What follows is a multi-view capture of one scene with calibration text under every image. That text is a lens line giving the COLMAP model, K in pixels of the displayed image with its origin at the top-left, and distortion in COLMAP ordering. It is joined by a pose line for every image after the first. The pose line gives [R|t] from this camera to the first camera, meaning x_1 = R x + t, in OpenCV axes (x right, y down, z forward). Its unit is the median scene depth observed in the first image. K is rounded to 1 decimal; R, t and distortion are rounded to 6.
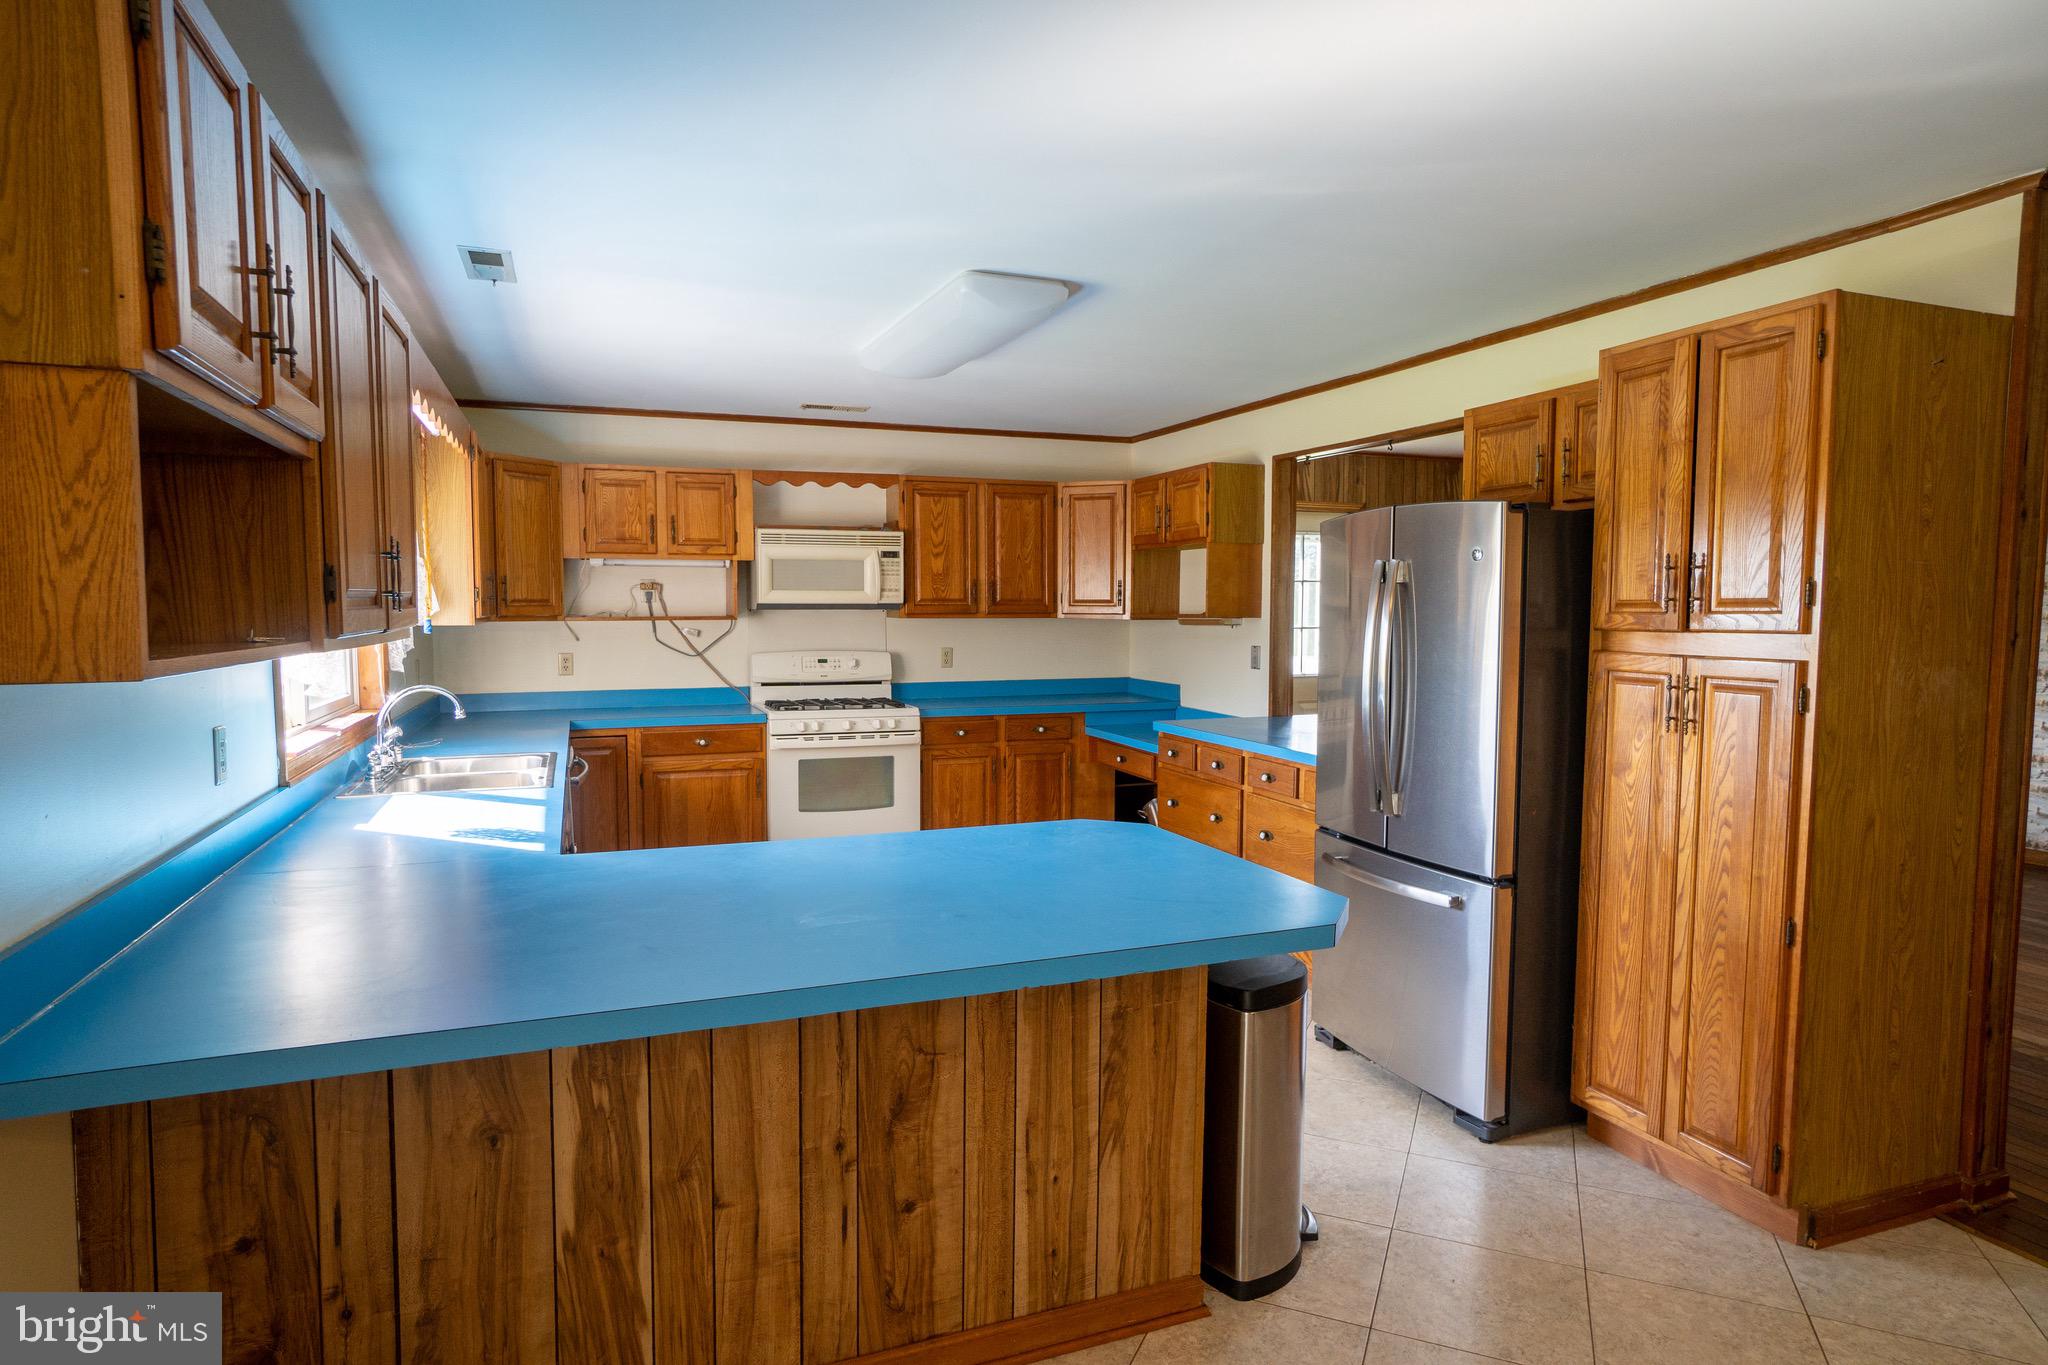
lens RADIAL K [[1137.9, 0, 1023.1], [0, 1137.9, 683.3], [0, 0, 1]] dist [-0.026796, 0.021940]
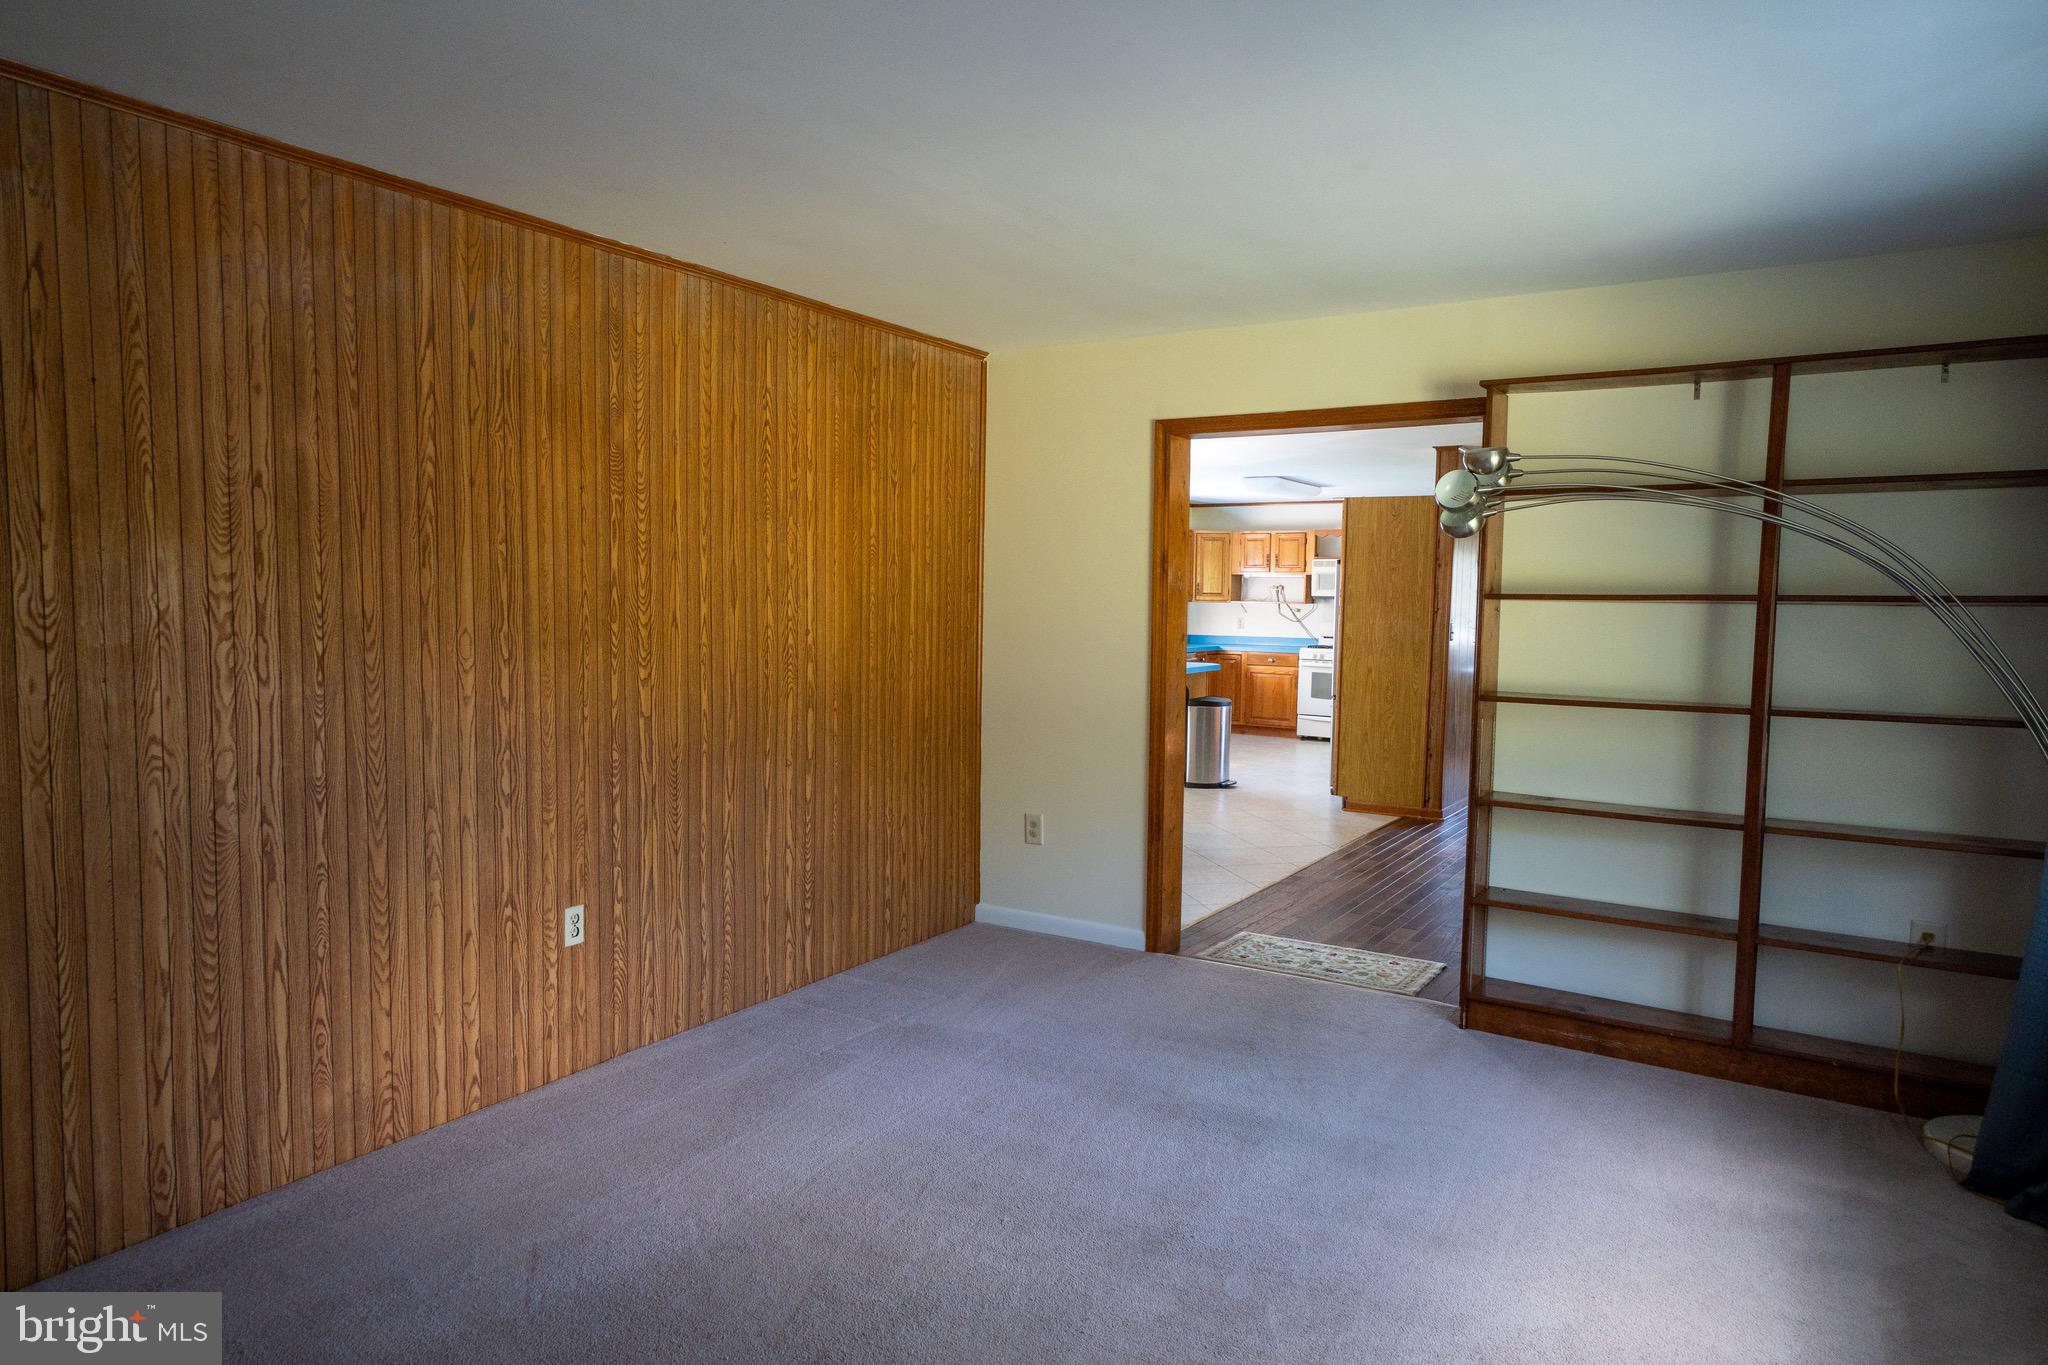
lens RADIAL K [[1279.2, 0, 1025.9], [0, 1279.2, 677.8], [0, 0, 1]] dist [-0.000367, -0.000885]
pose [[0.601623, 0.060604, -0.796478, 1.748716], [-0.068390, 0.997364, 0.024230, 0.074547], [0.795847, 0.039894, 0.604182, -1.061965]]
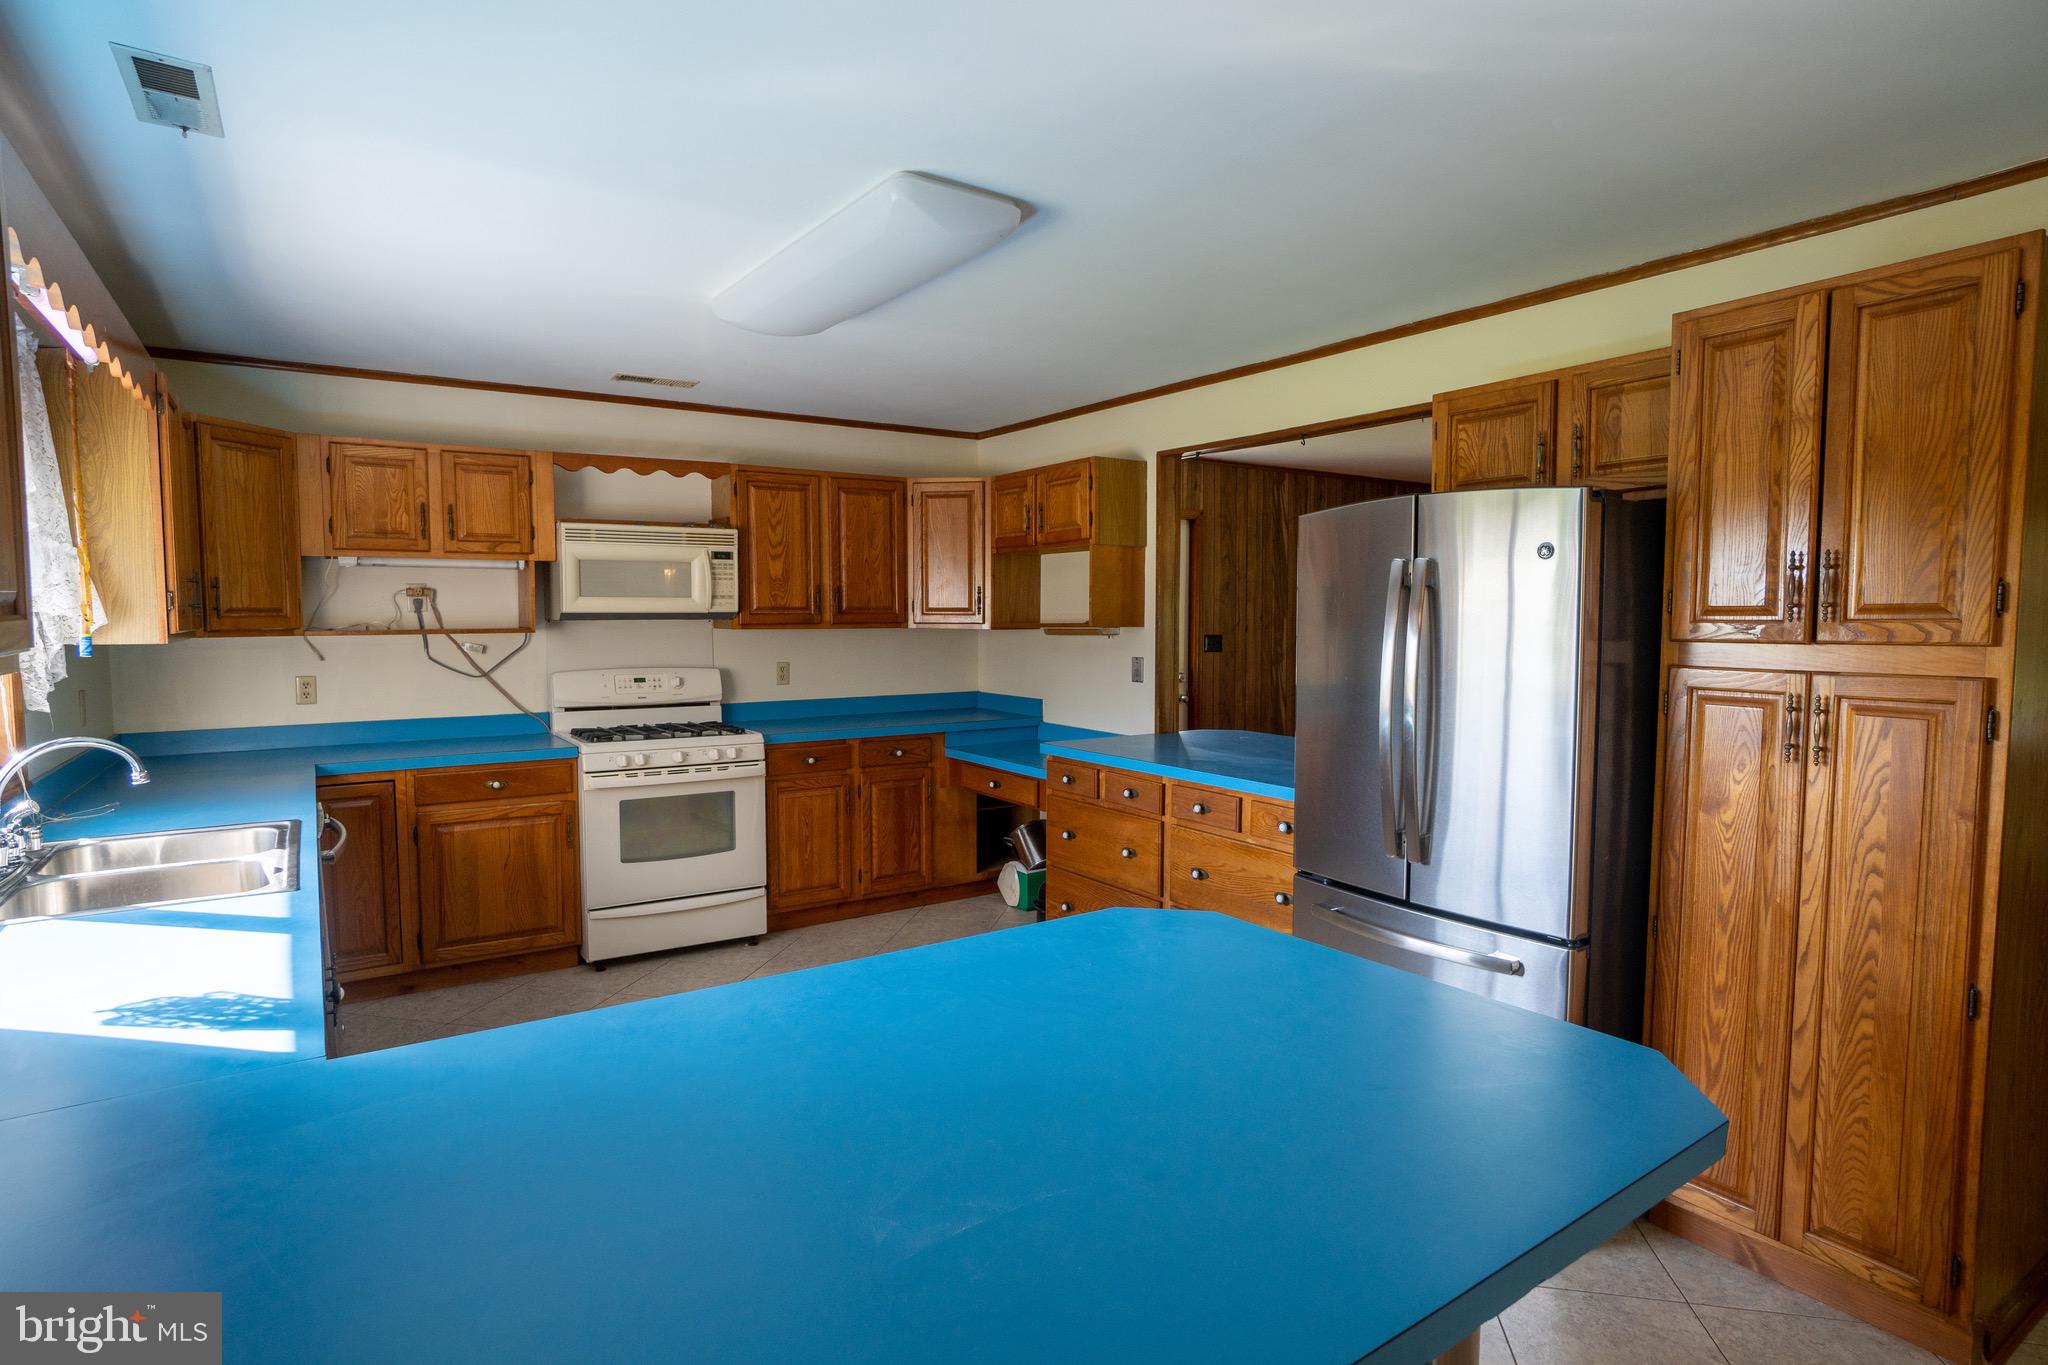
lens RADIAL K [[1062.2, 0, 1022.7], [0, 1062.2, 683.7], [0, 0, 1]] dist [-0.042966, 0.026306]
pose [[0.975038, -0.016762, 0.221404, -0.104178], [0.017416, 0.999848, -0.001005, -0.016166], [-0.221353, 0.004835, 0.975182, 0.237590]]
